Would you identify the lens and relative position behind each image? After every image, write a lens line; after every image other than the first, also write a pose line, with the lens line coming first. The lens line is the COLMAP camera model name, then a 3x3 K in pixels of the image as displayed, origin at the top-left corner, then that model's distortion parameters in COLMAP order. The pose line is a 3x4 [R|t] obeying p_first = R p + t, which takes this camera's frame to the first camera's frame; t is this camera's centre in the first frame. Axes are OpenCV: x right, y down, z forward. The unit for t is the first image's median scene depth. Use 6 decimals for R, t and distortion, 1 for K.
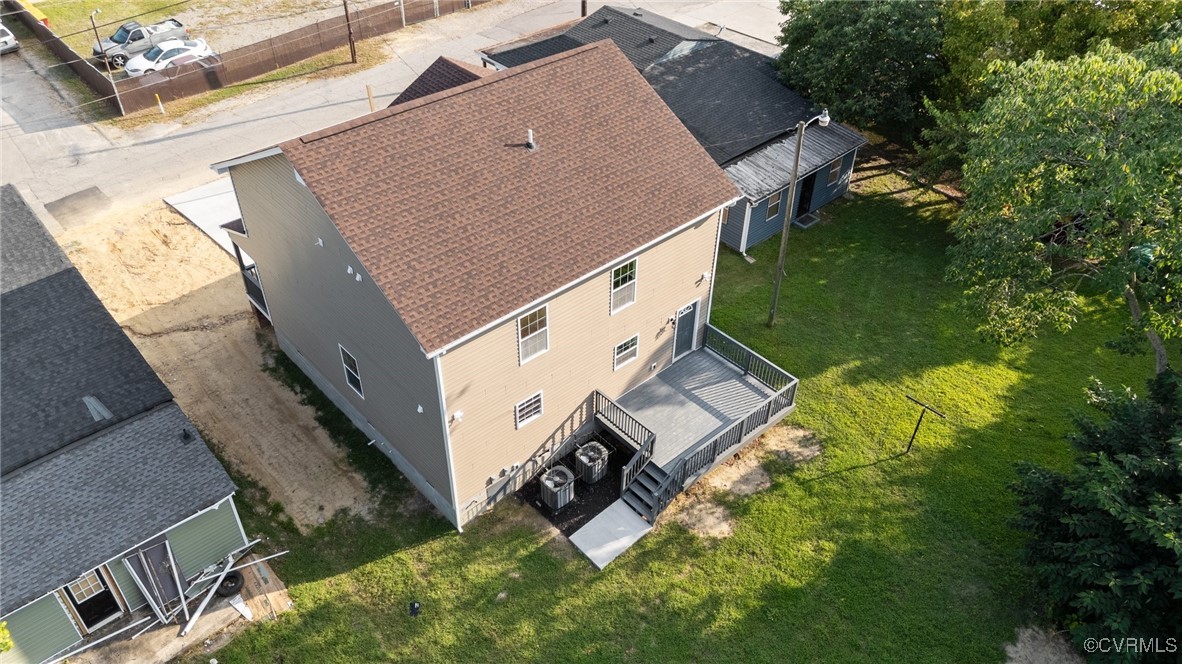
lens RADIAL K [[874.4, 0, 572.9], [0, 874.4, 331.6], [0, 0, 1]] dist [0.041637, -0.000227]
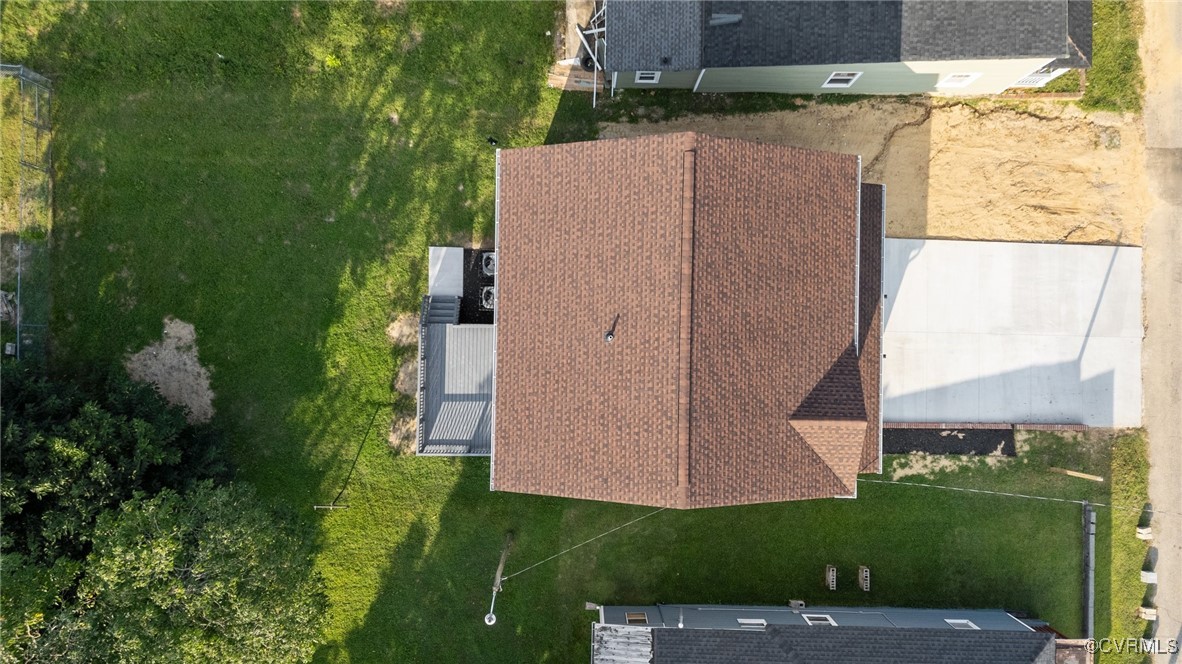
lens RADIAL K [[874.3, 0, 598.6], [0, 874.3, 318.4], [0, 0, 1]] dist [0.123332, -0.186505]
pose [[-0.669952, 0.741498, -0.036688, -0.015557], [-0.489299, -0.403841, 0.772980, -1.069107], [0.558347, 0.535811, 0.633368, 0.277061]]
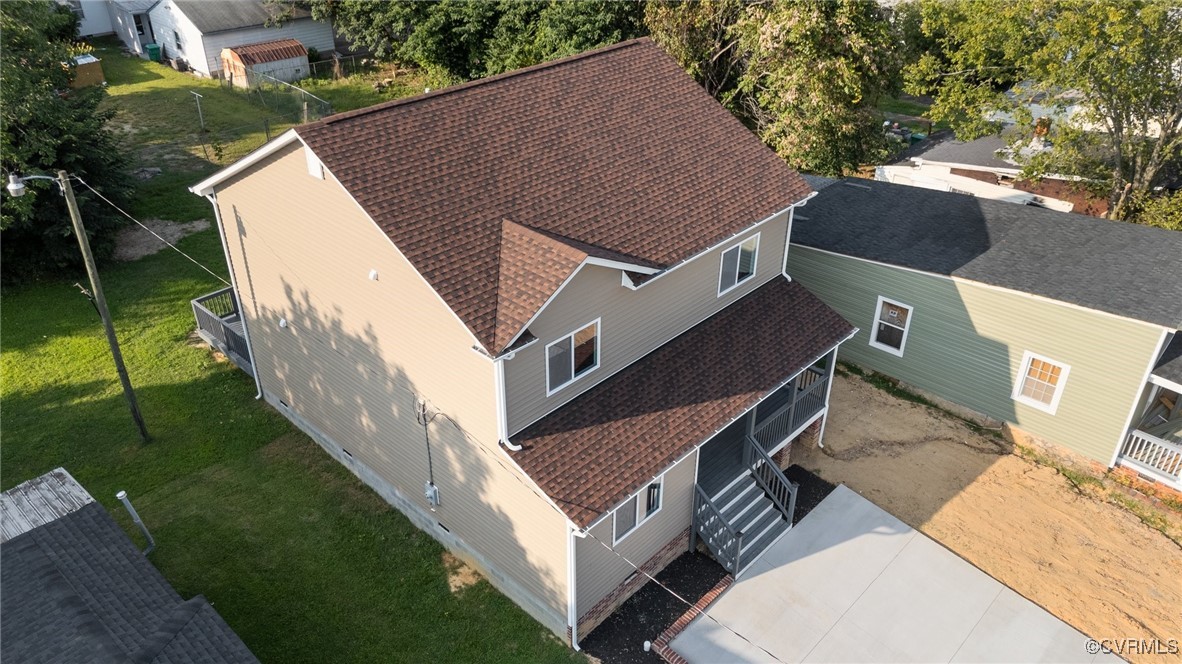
lens RADIAL K [[874.3, 0, 598.6], [0, 874.3, 318.4], [0, 0, 1]] dist [0.123332, -0.186505]
pose [[-0.994808, 0.038725, -0.094113, -0.129917], [-0.075303, 0.341967, 0.936690, -1.053734], [0.068457, 0.938914, -0.337275, 1.543967]]
